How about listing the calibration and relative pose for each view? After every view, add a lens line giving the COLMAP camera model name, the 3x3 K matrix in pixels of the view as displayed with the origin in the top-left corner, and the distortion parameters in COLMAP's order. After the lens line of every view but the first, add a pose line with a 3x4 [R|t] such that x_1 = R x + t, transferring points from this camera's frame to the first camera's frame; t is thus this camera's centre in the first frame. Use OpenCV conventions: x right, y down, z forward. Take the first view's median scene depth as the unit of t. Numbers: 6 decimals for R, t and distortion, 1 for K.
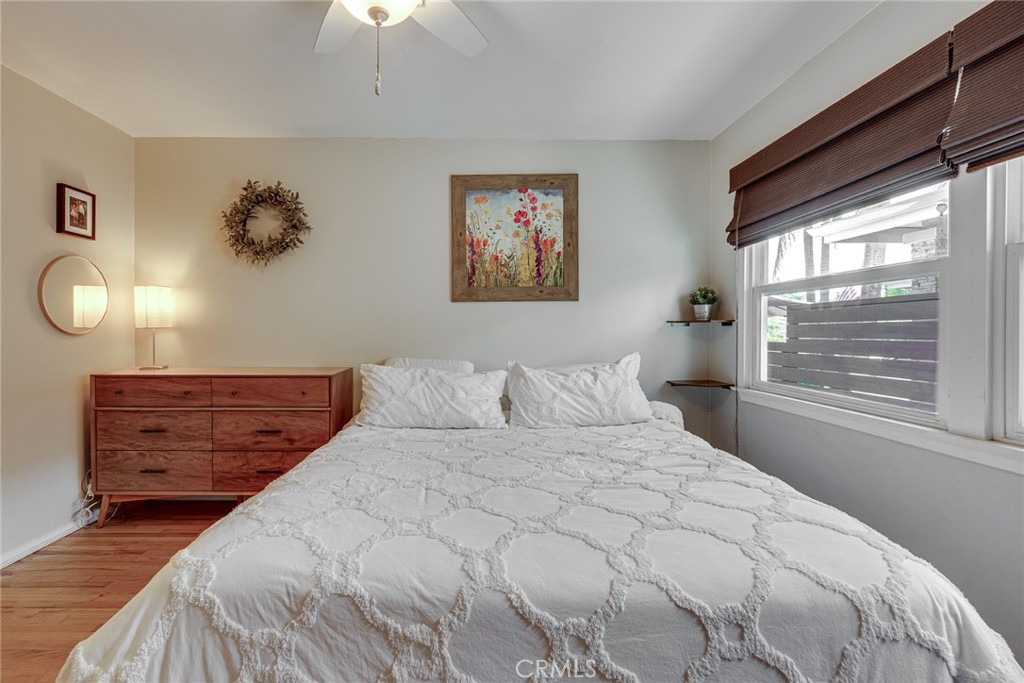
lens RADIAL K [[456.5, 0, 486.7], [0, 456.5, 333.0], [0, 0, 1]] dist [-0.005598, 0.000359]
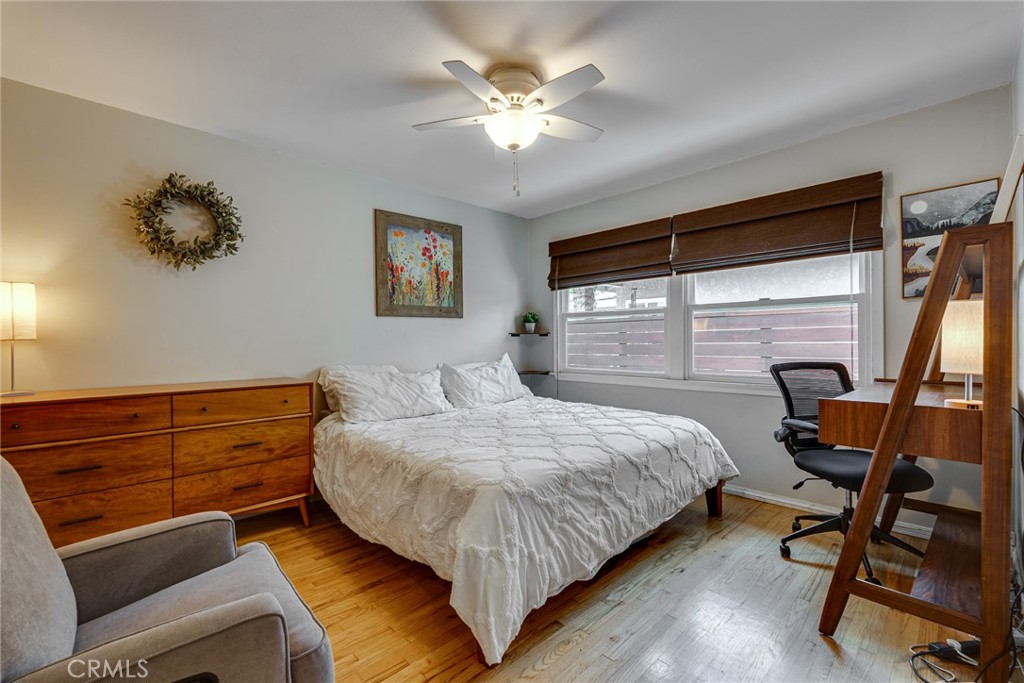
lens RADIAL K [[439.9, 0, 511.0], [0, 439.9, 342.3], [0, 0, 1]] dist [-0.002710, 0.000503]
pose [[0.723447, -0.010390, 0.690301, -0.658485], [0.012849, 0.999916, 0.001585, 0.002077], [-0.690260, 0.007723, 0.723520, -0.067732]]
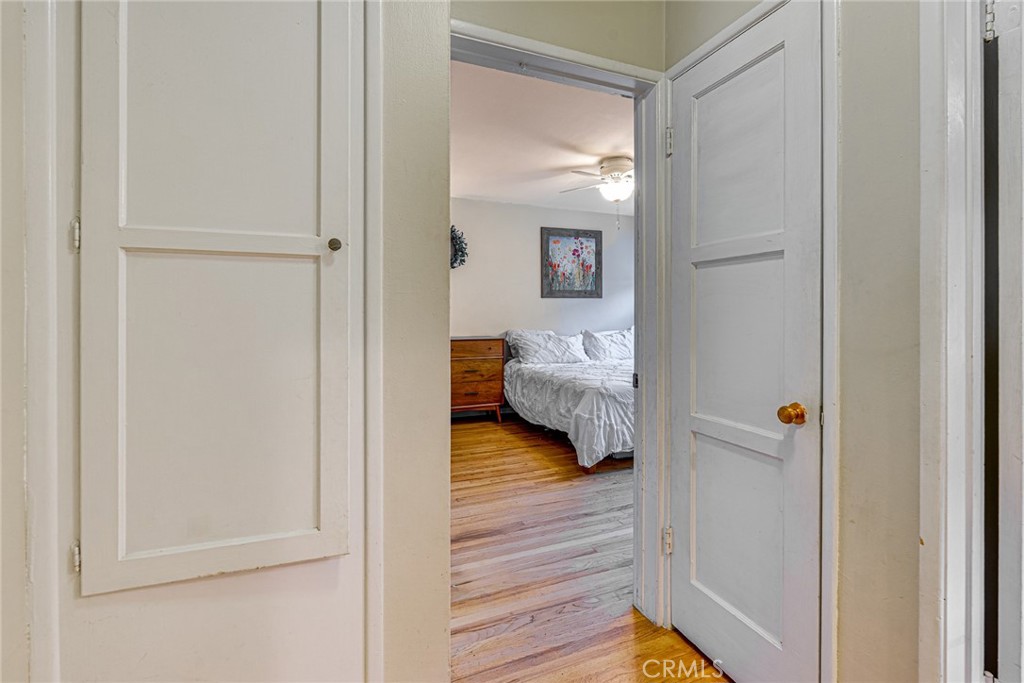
lens RADIAL K [[456.5, 0, 518.9], [0, 456.5, 318.7], [0, 0, 1]] dist [-0.005598, 0.000359]
pose [[0.921214, -0.005576, 0.389016, -0.918227], [0.003578, 0.999976, 0.005860, 0.002602], [-0.389040, -0.004006, 0.921212, -0.656043]]
